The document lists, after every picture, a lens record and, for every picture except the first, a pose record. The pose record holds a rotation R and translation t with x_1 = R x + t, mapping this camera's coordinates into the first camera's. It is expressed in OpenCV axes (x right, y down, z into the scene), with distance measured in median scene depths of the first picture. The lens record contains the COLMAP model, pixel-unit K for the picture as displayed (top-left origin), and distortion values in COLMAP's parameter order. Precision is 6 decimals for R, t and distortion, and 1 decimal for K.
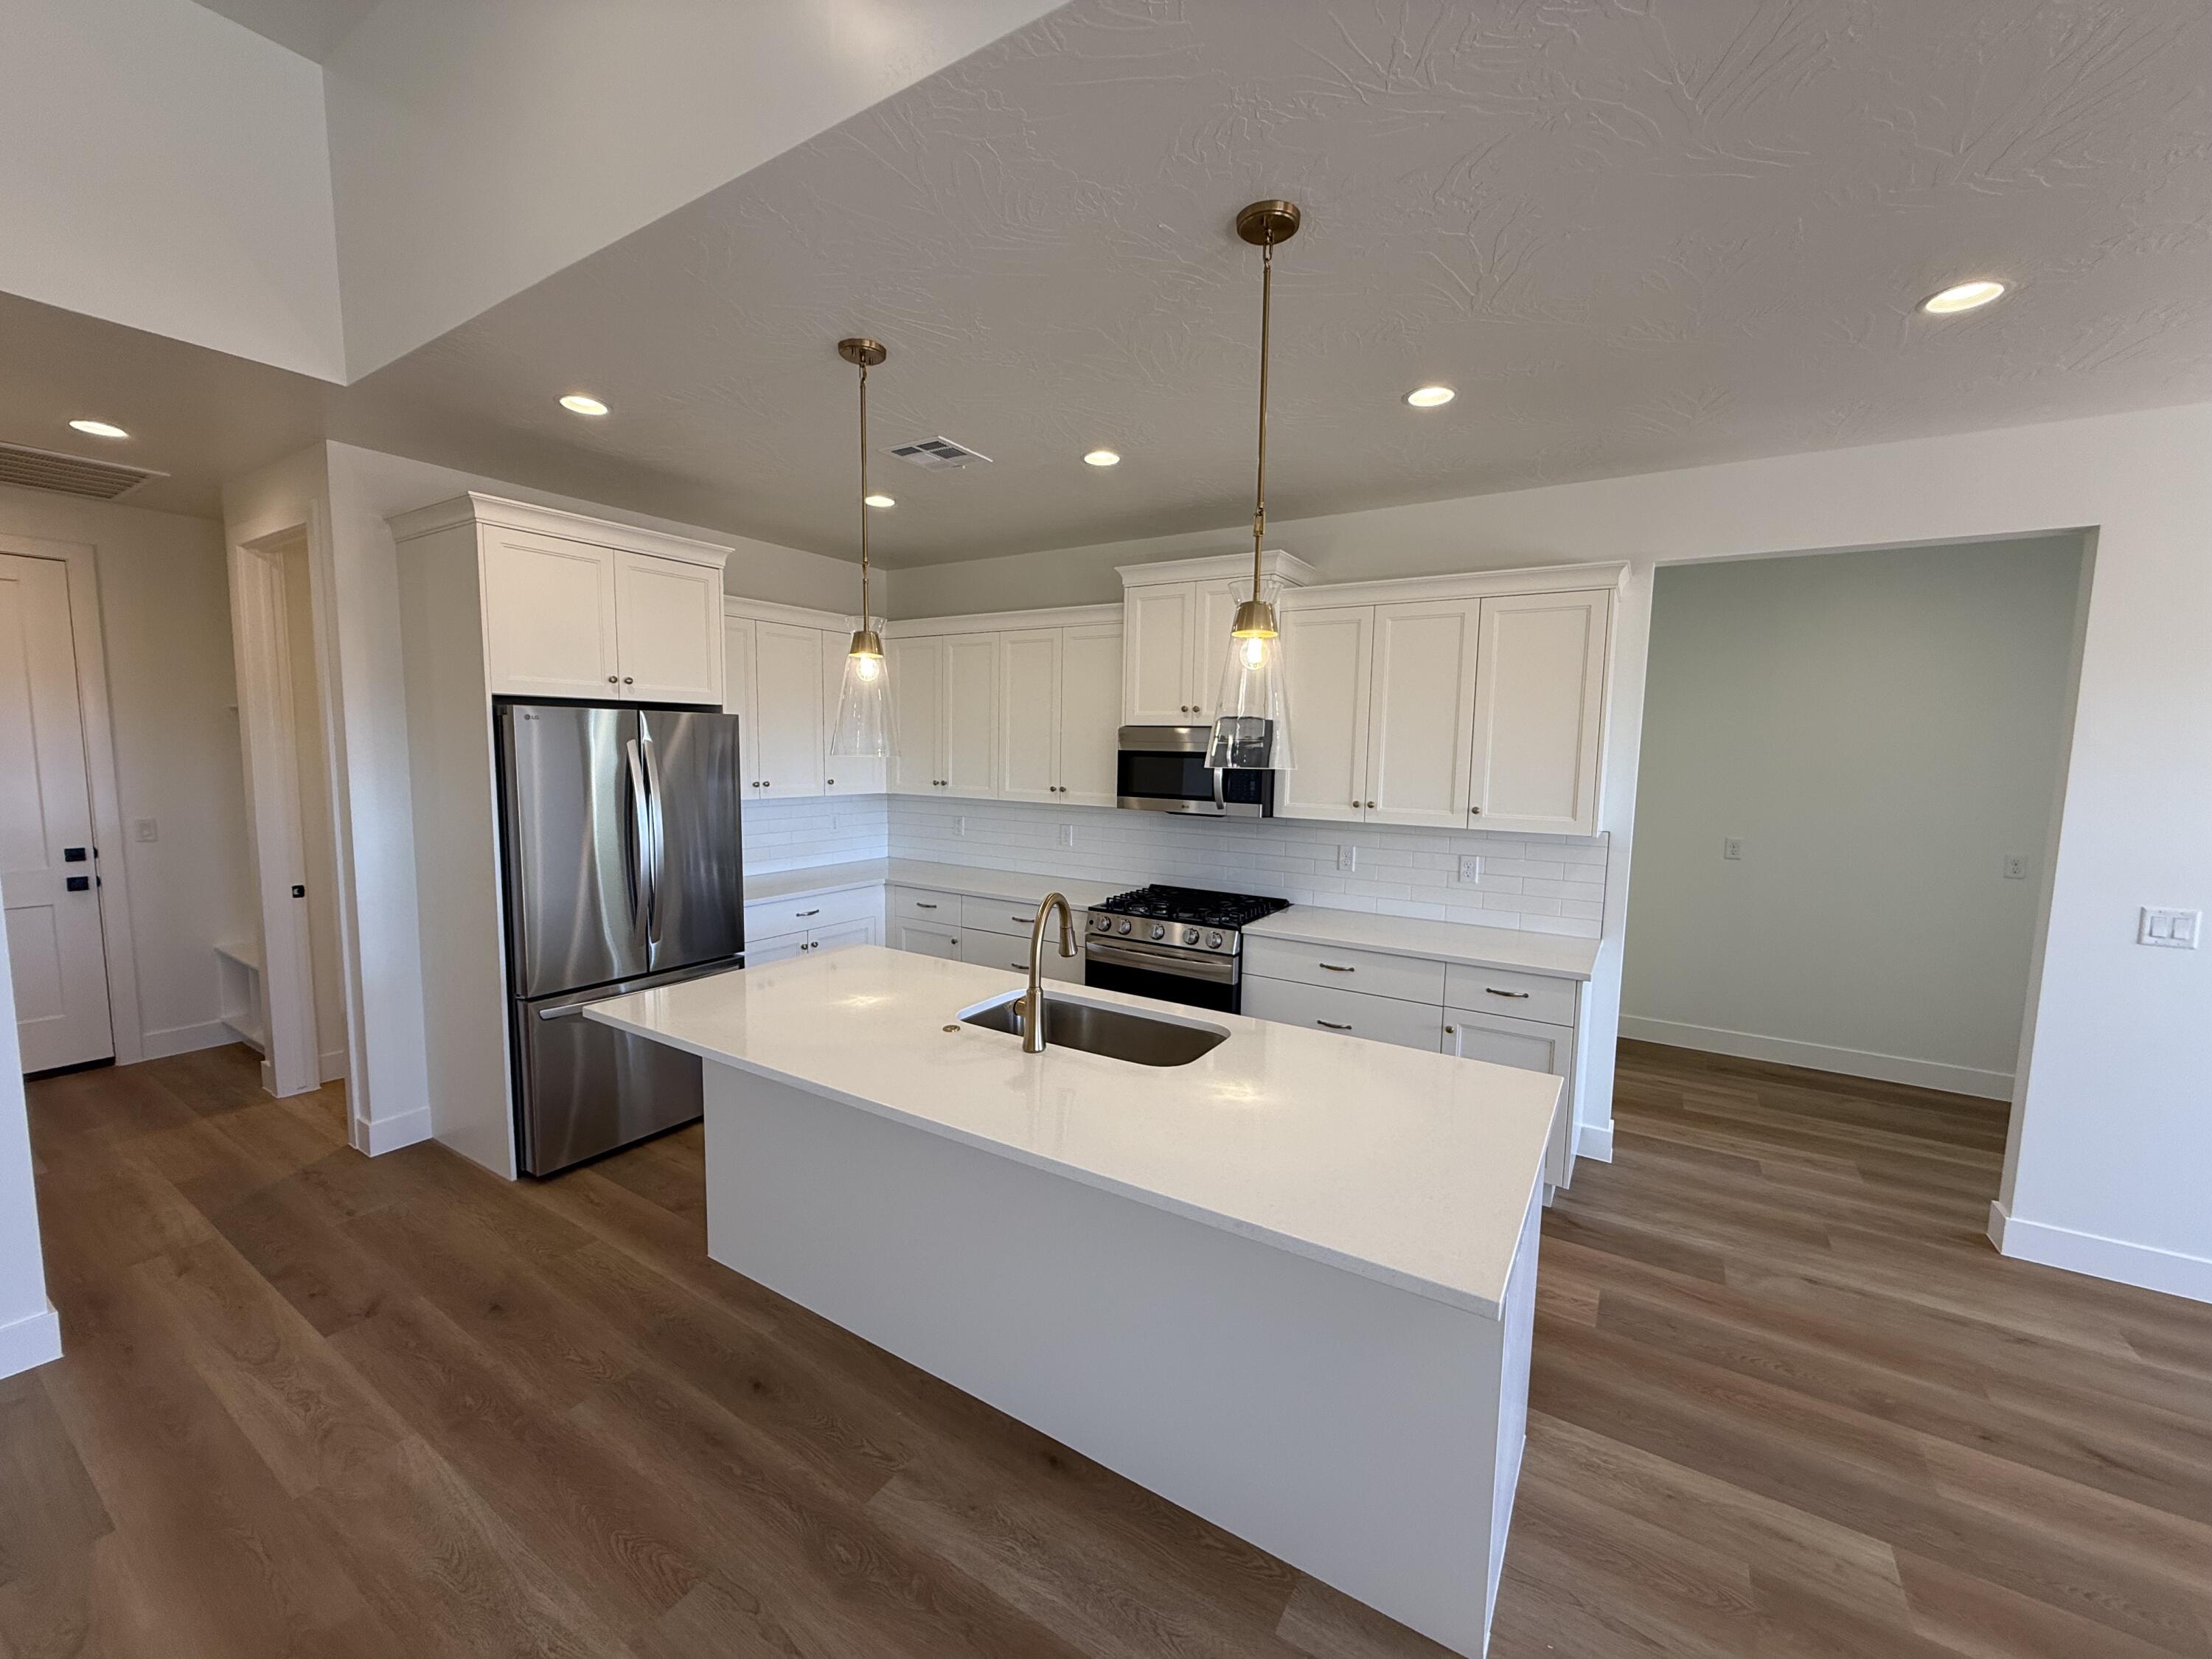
lens RADIAL K [[882.4, 0, 1092.4], [0, 882.4, 833.4], [0, 0, 1]] dist [-0.001961, 0.000053]
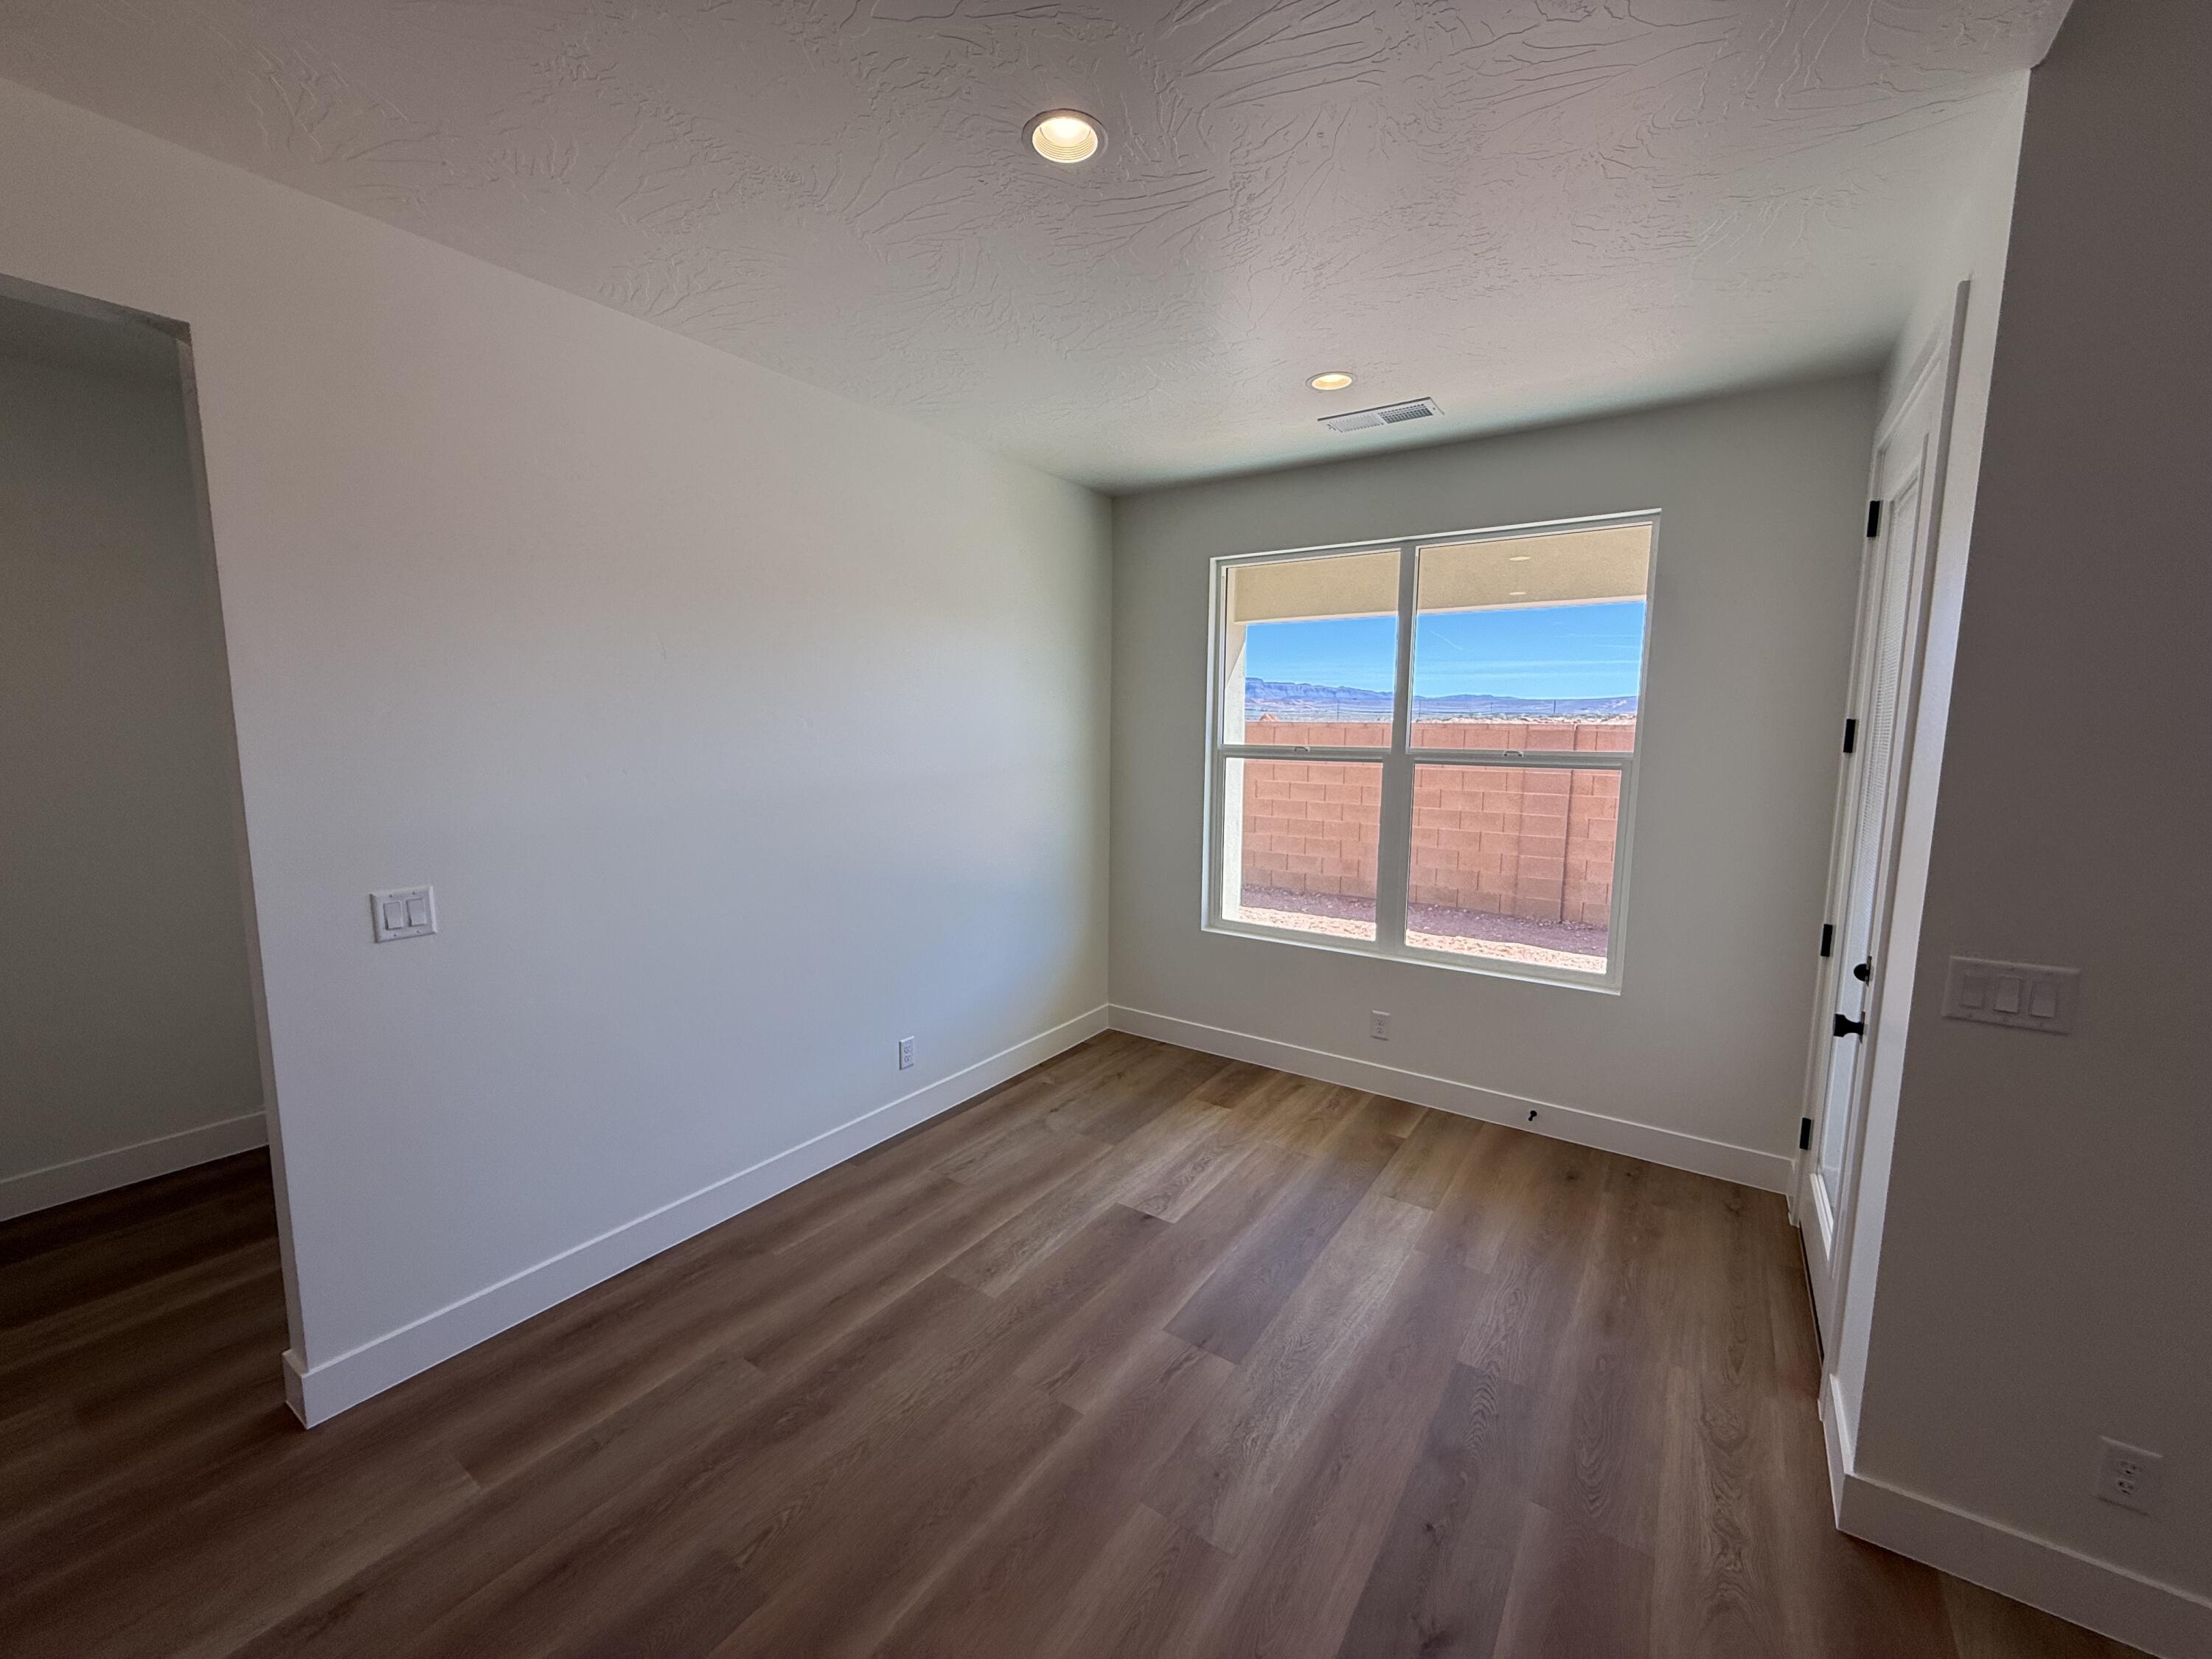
lens RADIAL K [[882.4, 0, 1106.5], [0, 882.4, 833.2], [0, 0, 1]] dist [-0.001961, 0.000053]
pose [[0.027565, -0.149583, 0.988365, 0.484408], [0.085846, 0.985442, 0.146747, -0.022928], [-0.995927, 0.080802, 0.040005, 0.348503]]
